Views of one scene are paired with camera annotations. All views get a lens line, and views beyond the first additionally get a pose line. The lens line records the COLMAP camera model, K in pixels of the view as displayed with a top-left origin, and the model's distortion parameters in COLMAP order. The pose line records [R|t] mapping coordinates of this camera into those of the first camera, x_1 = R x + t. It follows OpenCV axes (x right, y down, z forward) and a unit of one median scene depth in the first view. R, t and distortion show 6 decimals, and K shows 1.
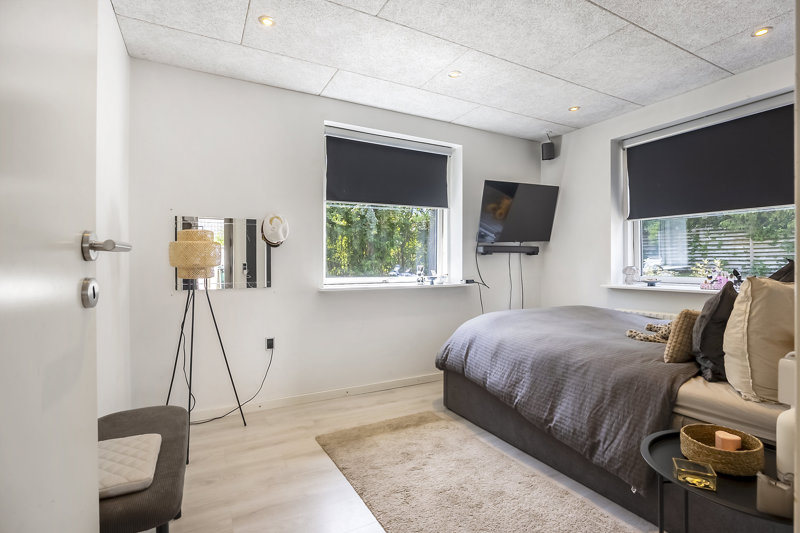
lens RADIAL K [[383.2, 0, 402.3], [0, 383.2, 264.2], [0, 0, 1]] dist [-0.012207, -0.000274]
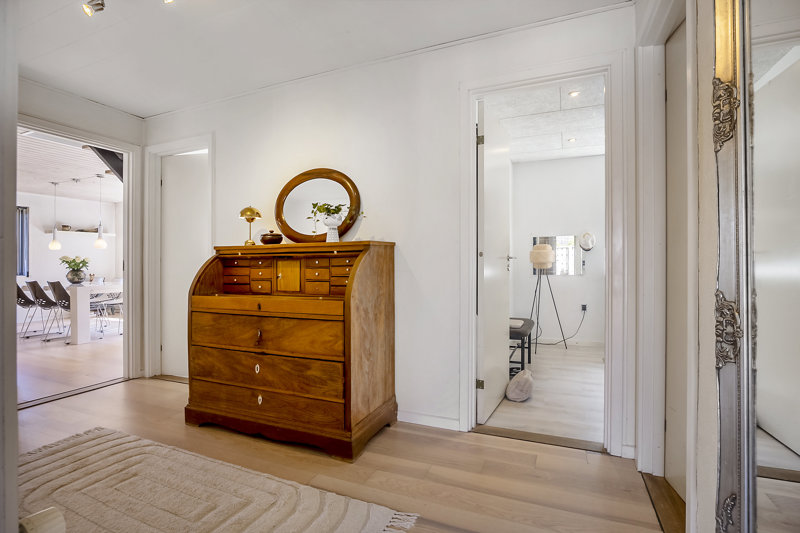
lens RADIAL K [[383.2, 0, 402.3], [0, 383.2, 264.2], [0, 0, 1]] dist [-0.012207, -0.000274]
pose [[0.622326, 0.001535, -0.782757, 0.587792], [0.004254, 0.999977, 0.005343, 0.000452], [0.782747, -0.006655, 0.622304, -0.846839]]
